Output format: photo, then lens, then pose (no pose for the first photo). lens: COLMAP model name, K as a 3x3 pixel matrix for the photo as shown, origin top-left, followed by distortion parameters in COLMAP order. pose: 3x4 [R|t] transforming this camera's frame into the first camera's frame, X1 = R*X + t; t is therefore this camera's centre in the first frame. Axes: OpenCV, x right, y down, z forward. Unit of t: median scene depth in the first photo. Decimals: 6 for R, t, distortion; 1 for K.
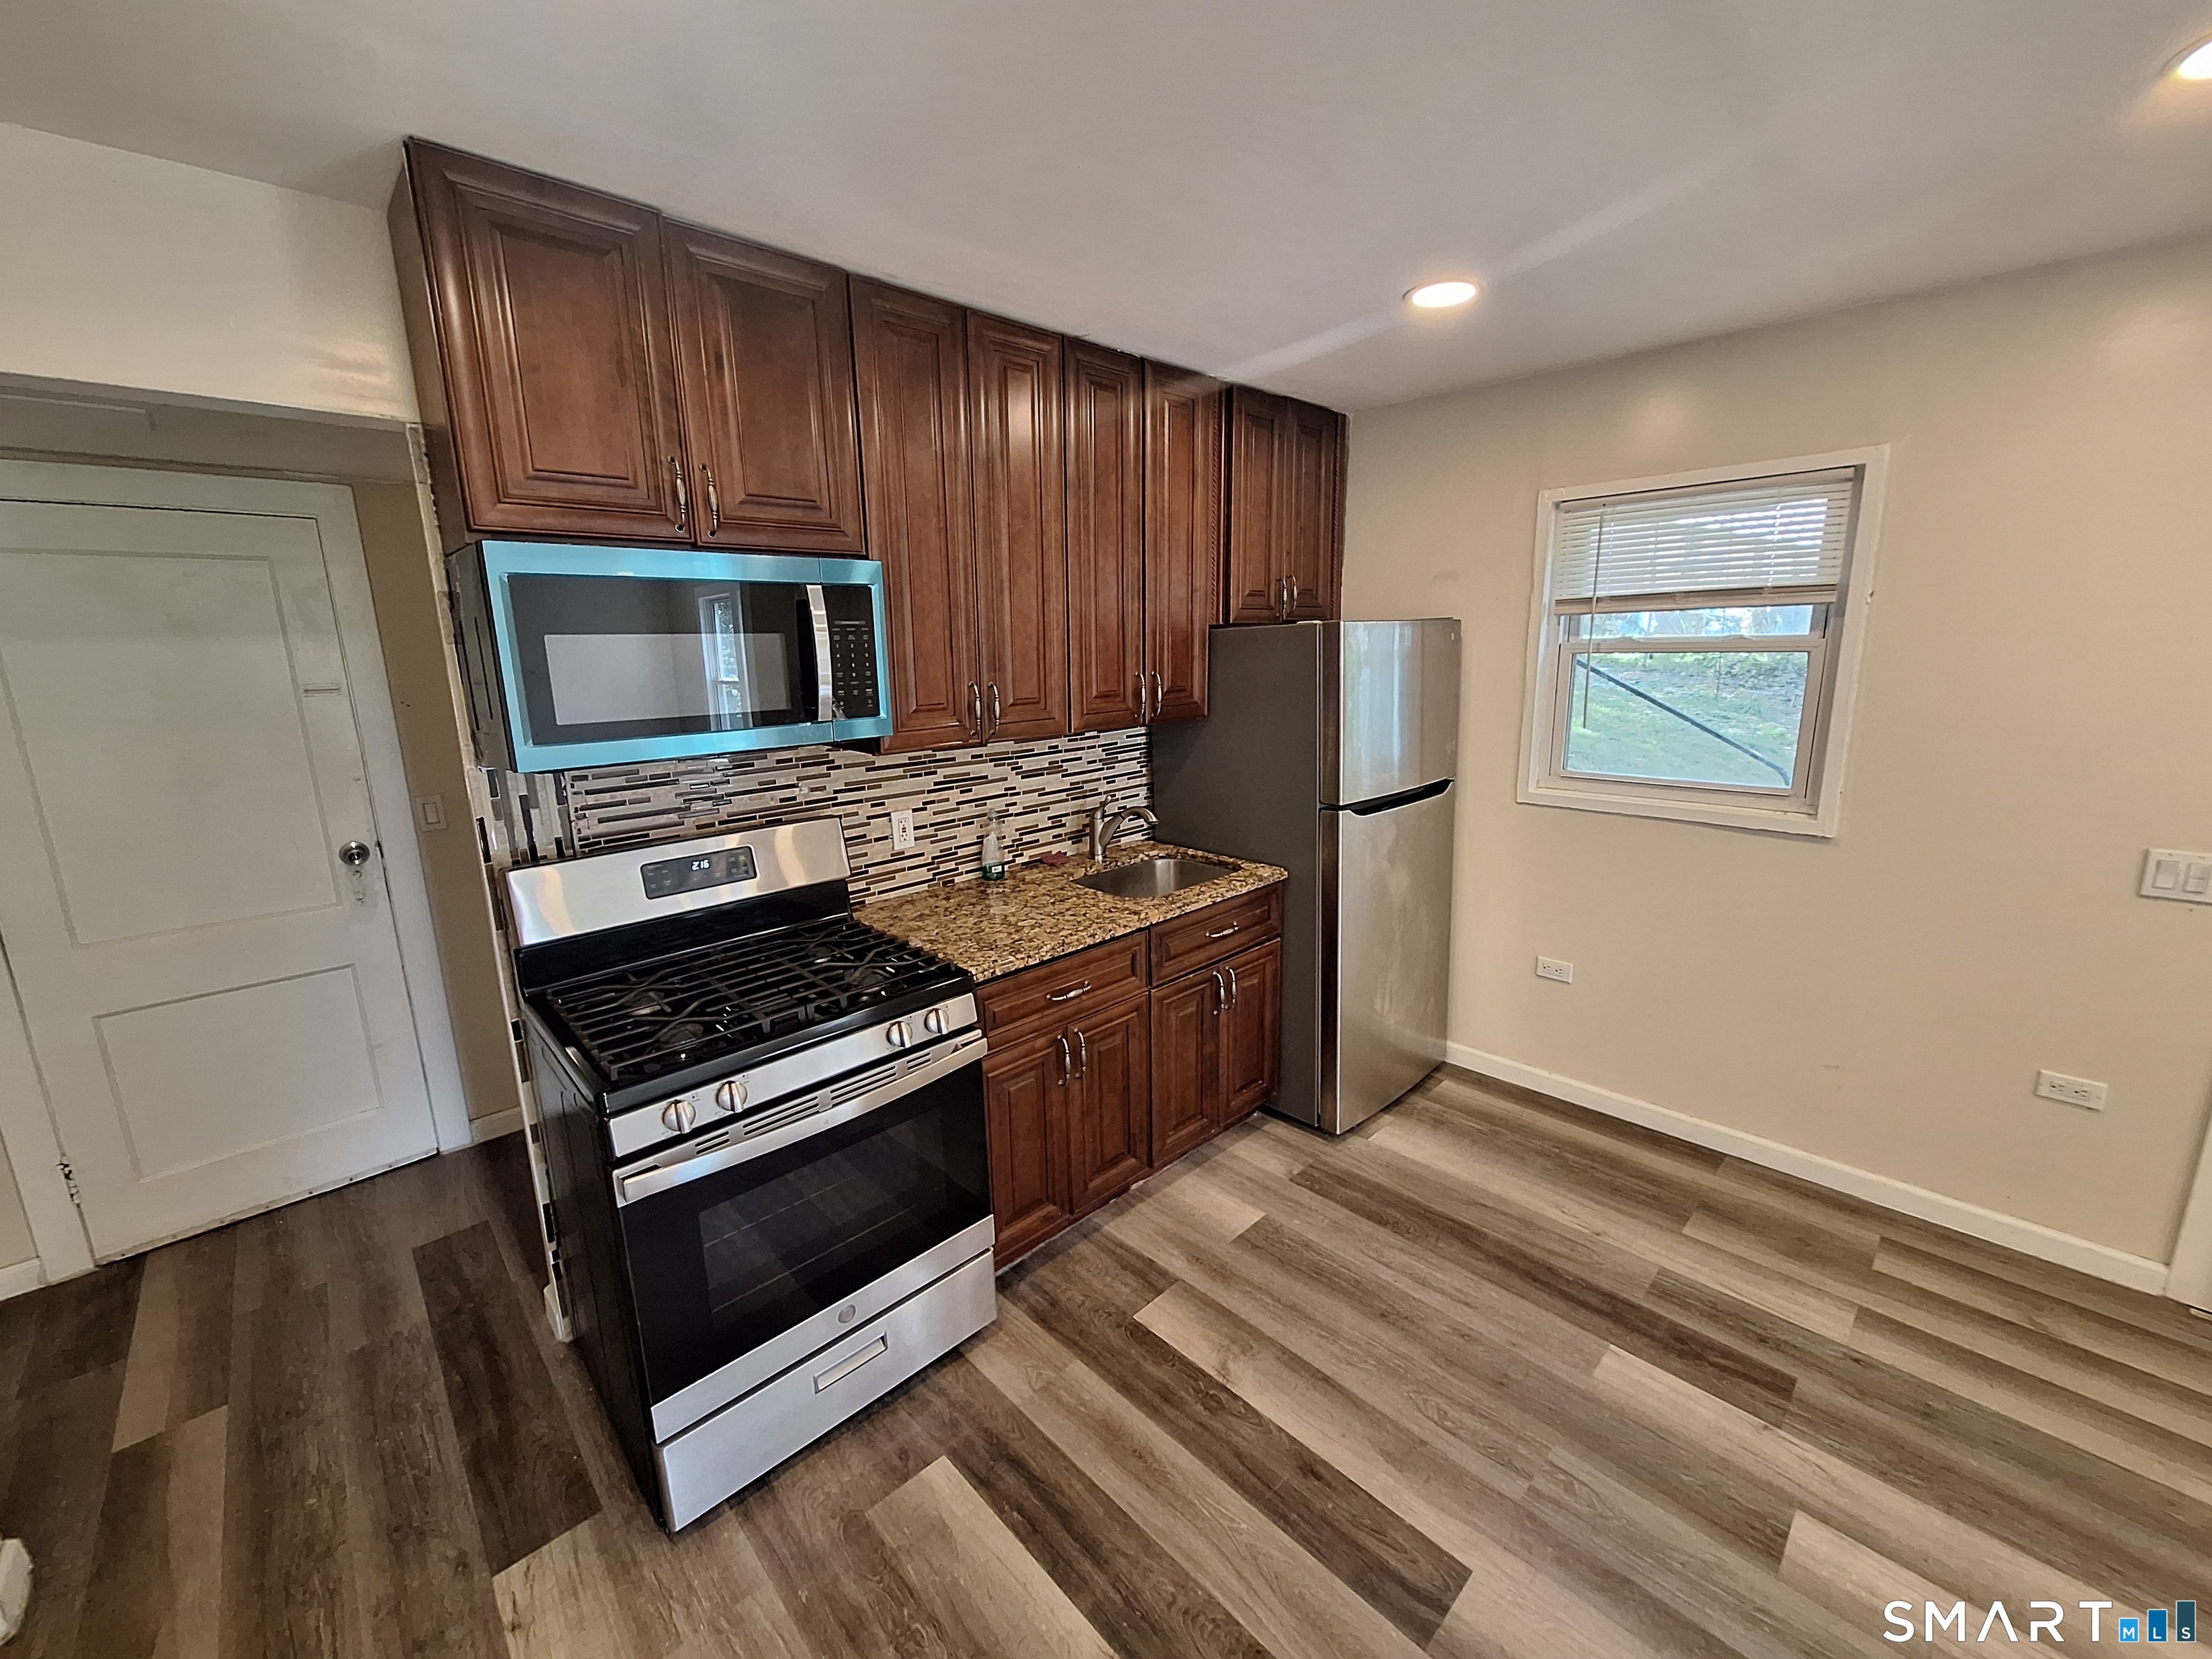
lens RADIAL K [[855.5, 0, 1106.0], [0, 855.5, 829.5], [0, 0, 1]] dist [-0.014119, 0.000027]
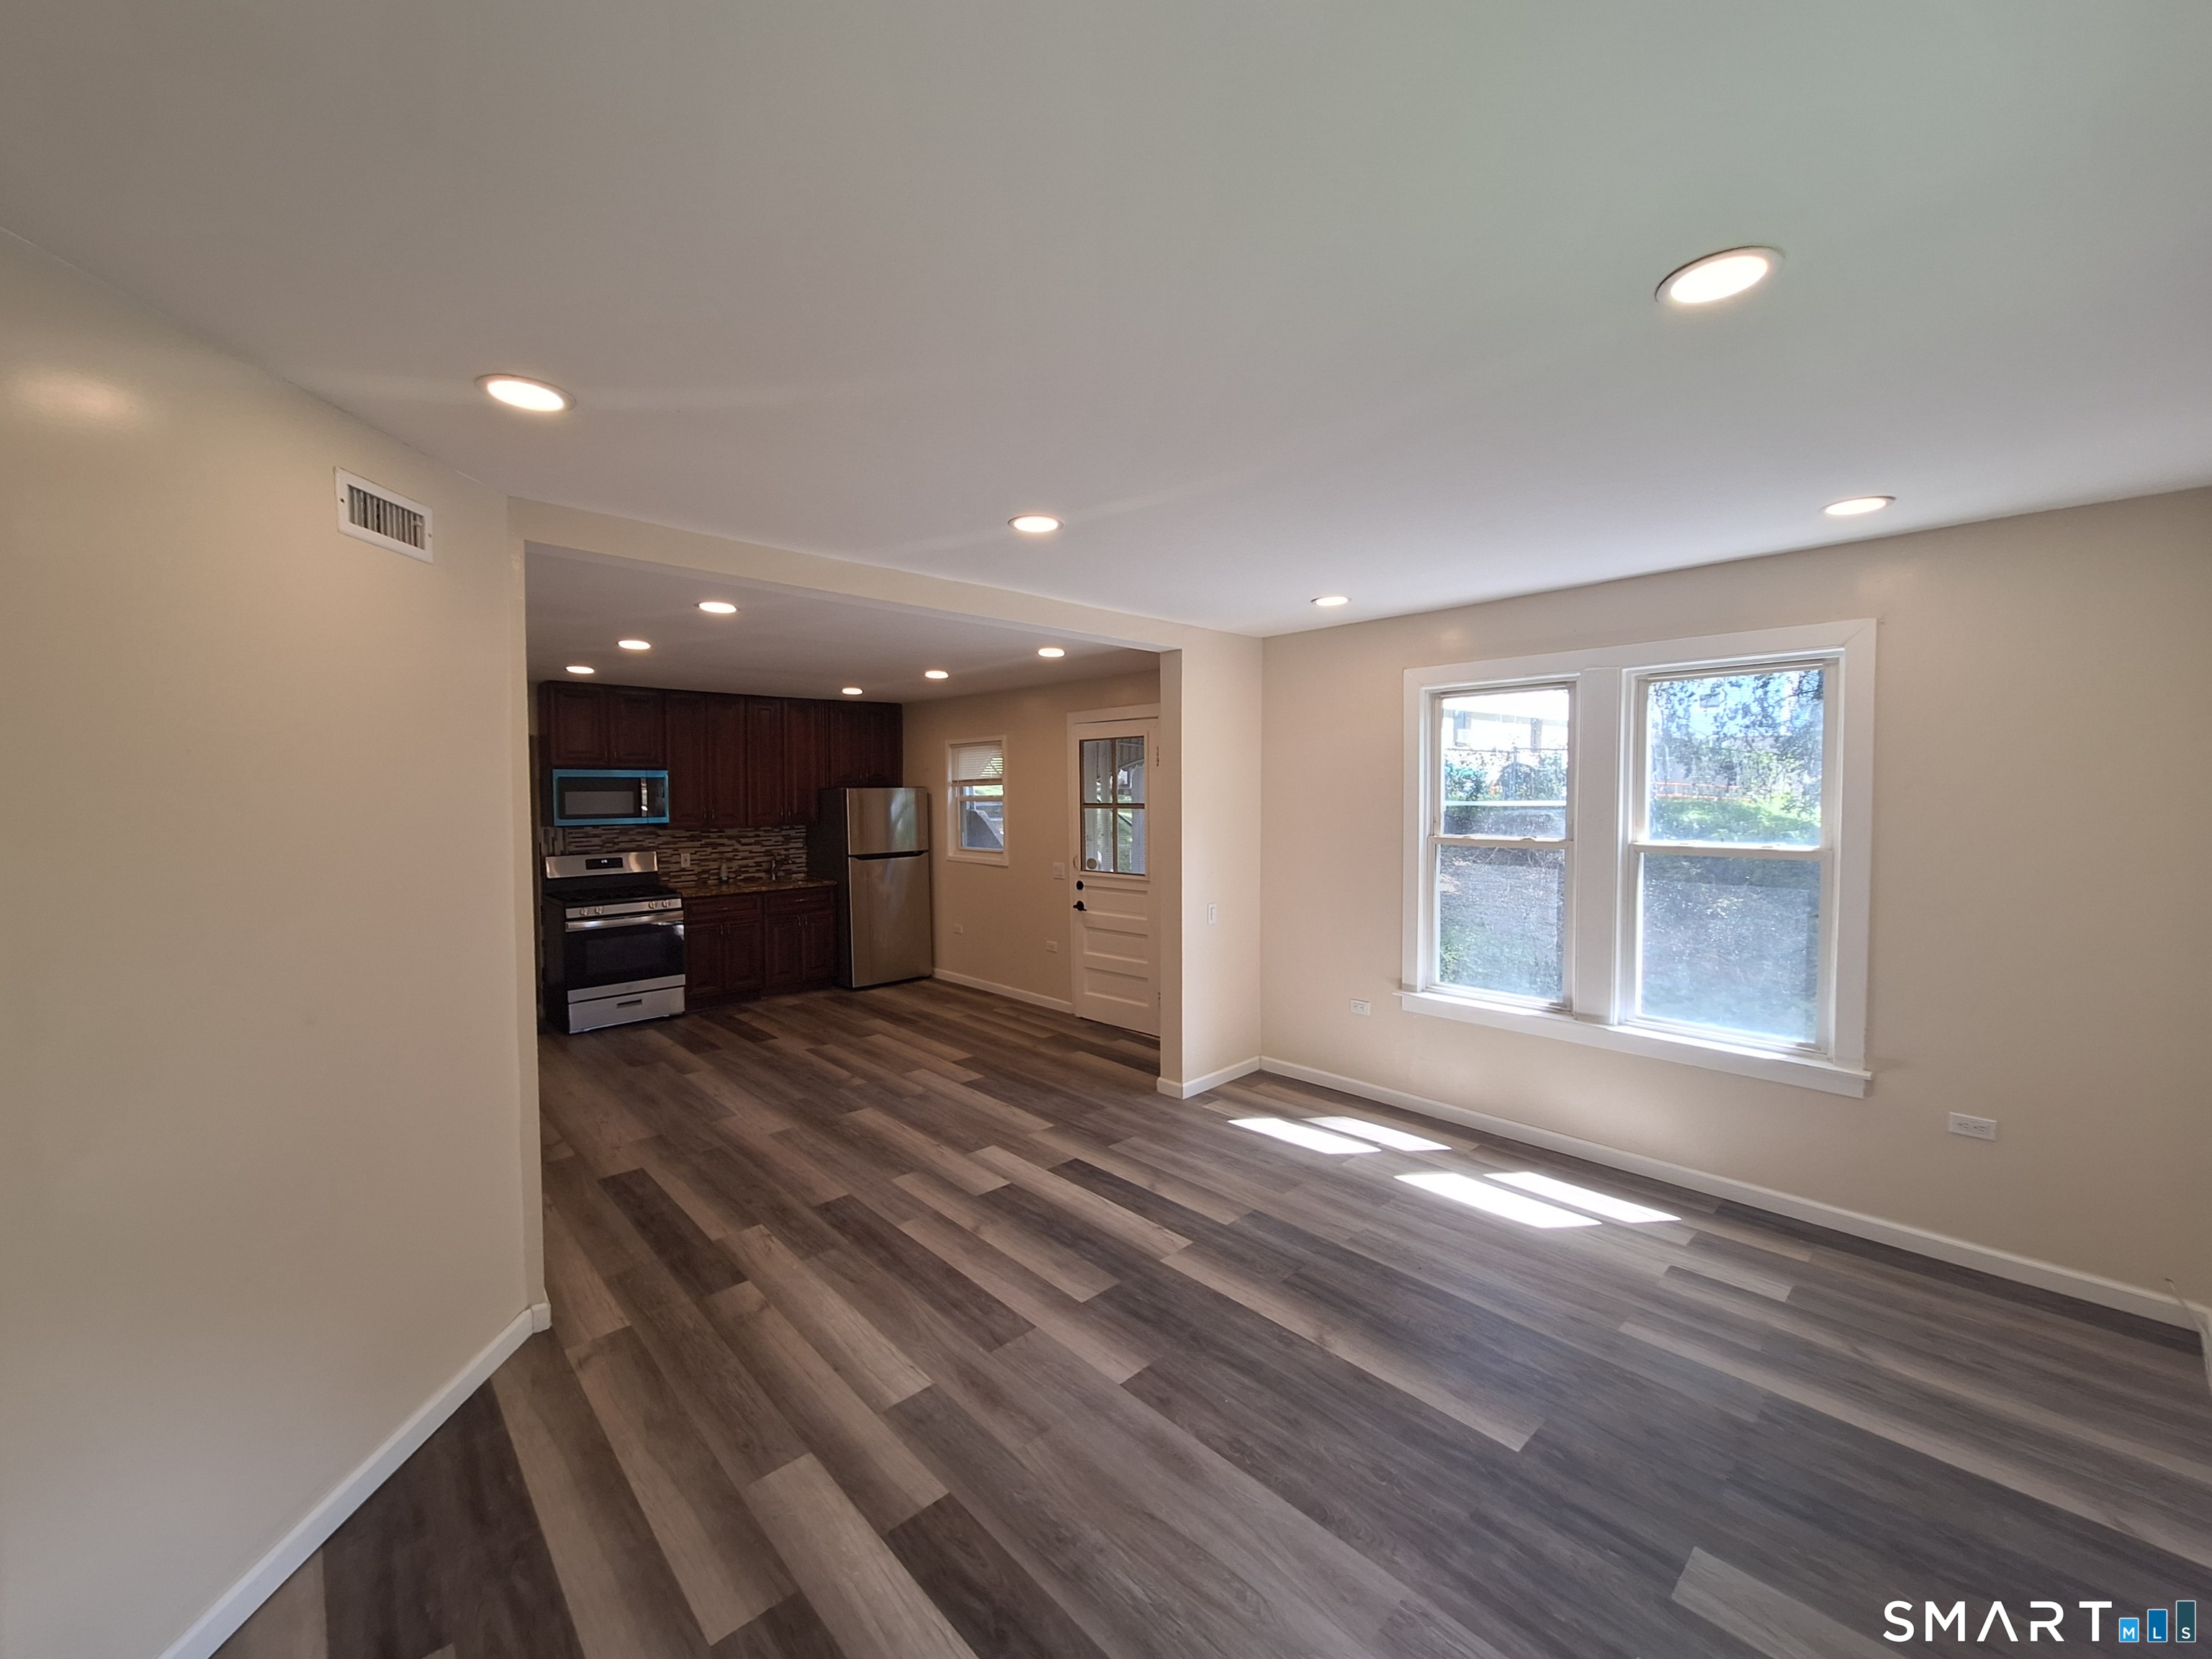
lens RADIAL K [[855.5, 0, 1106.0], [0, 855.5, 829.5], [0, 0, 1]] dist [-0.014119, 0.000027]
pose [[0.999898, 0.013708, -0.004001, 1.221303], [-0.014190, 0.985170, -0.170995, 0.382410], [0.001597, 0.171034, 0.985264, -1.867431]]
